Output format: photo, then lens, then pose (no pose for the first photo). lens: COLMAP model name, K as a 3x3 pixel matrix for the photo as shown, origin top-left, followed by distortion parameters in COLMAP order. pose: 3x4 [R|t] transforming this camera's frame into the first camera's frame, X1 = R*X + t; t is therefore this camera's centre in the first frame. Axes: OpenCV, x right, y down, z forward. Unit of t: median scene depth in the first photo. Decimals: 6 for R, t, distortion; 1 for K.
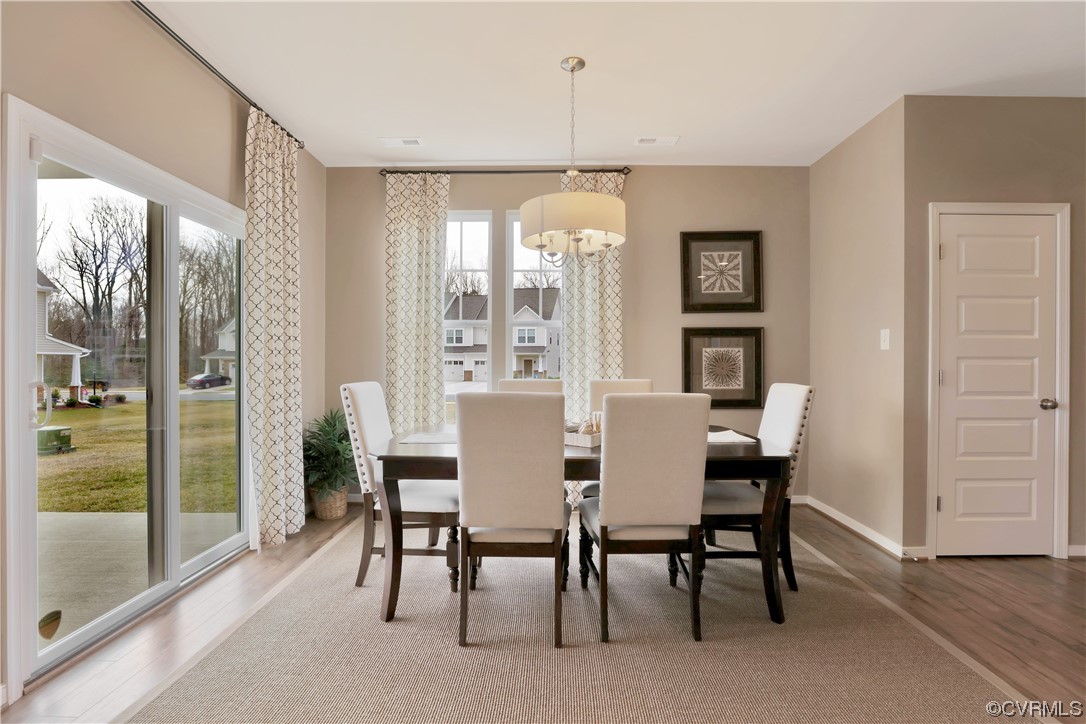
lens RADIAL K [[501.9, 0, 543.9], [0, 501.9, 360.9], [0, 0, 1]] dist [-0.028074, 0.003095]
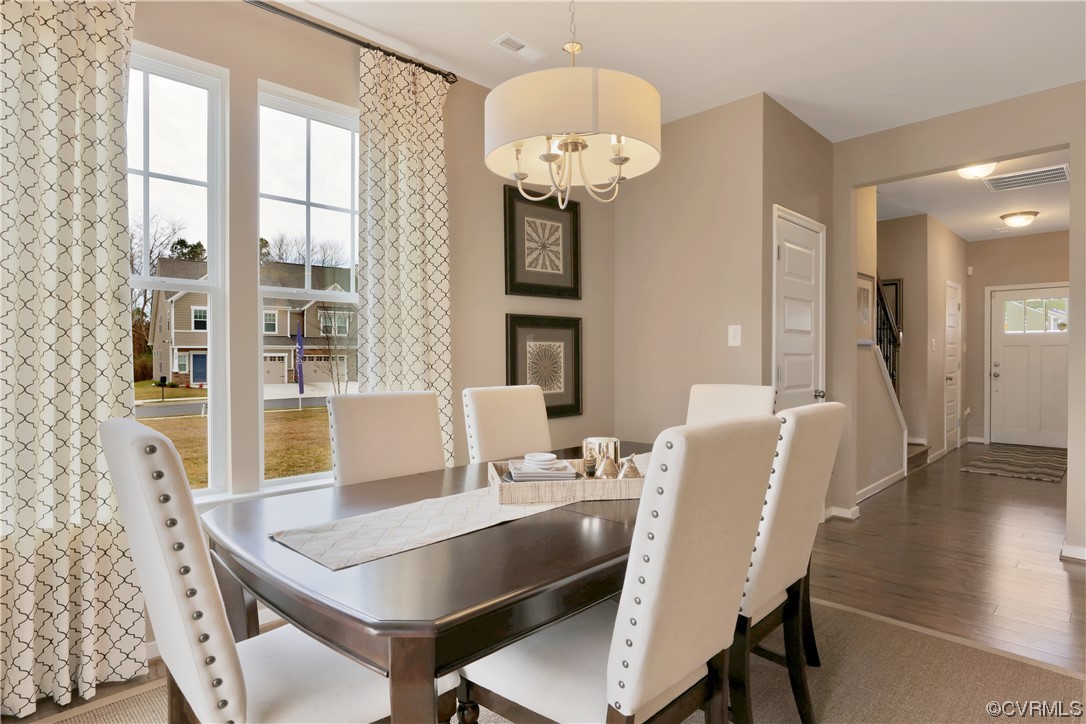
lens RADIAL K [[596.8, 0, 550.5], [0, 596.8, 361.6], [0, 0, 1]] dist [-0.019363, 0.003691]
pose [[0.696537, -0.006966, 0.717487, -0.316378], [0.002534, 0.999971, 0.007249, -0.001388], [-0.717517, -0.003231, 0.696534, 0.334605]]
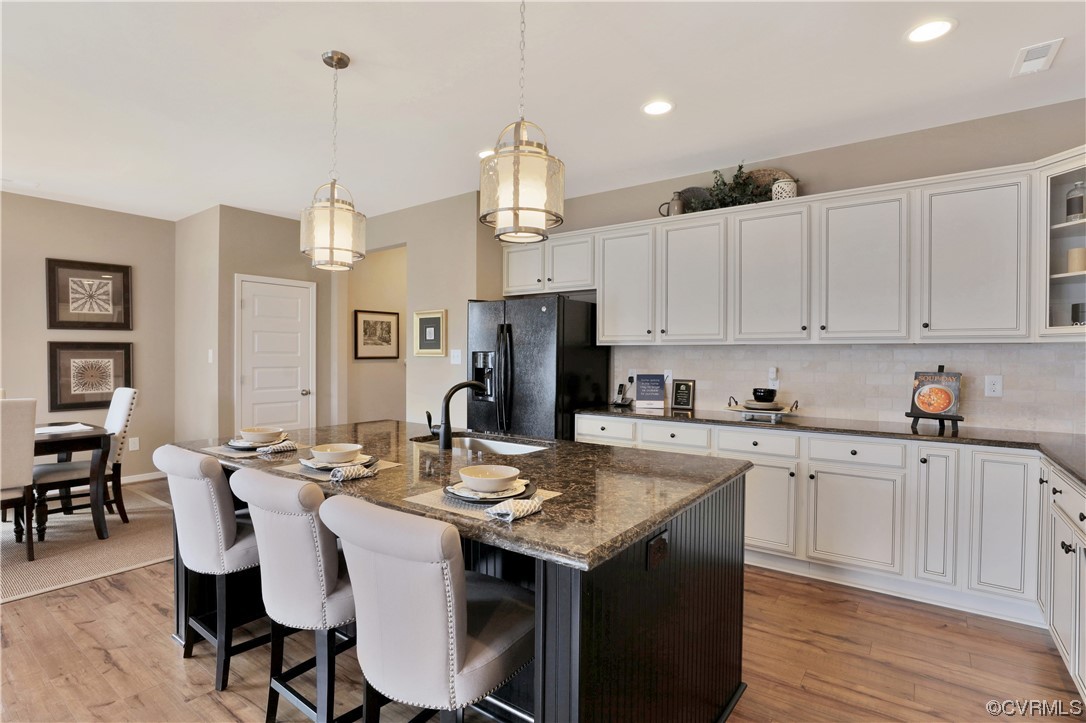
lens RADIAL K [[526.5, 0, 551.2], [0, 526.5, 363.8], [0, 0, 1]] dist [-0.026583, 0.000242]
pose [[0.575326, -0.007883, 0.817886, -0.023764], [-0.001253, 0.999944, 0.010520, -0.028838], [-0.817923, -0.007077, 0.575284, -0.624474]]
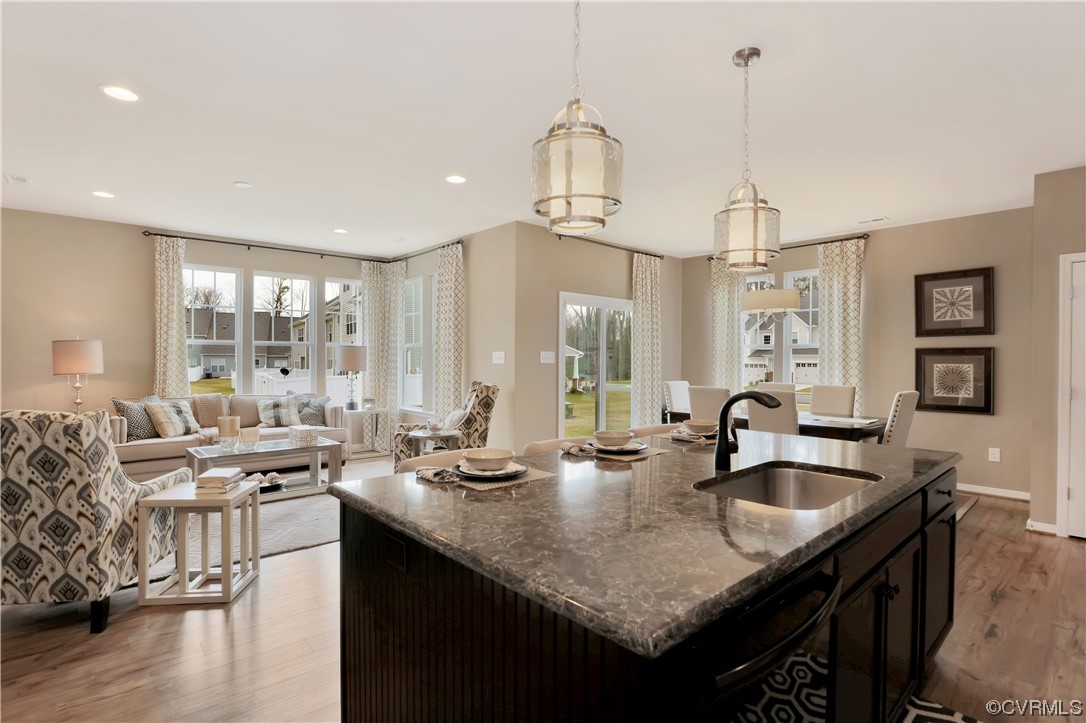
lens RADIAL K [[526.5, 0, 551.4], [0, 526.5, 359.8], [0, 0, 1]] dist [-0.026583, 0.000242]
pose [[0.690093, 0.005361, -0.723701, 0.602206], [-0.005503, 0.999983, 0.002159, -0.033783], [0.723699, 0.002493, 0.690111, -0.625539]]
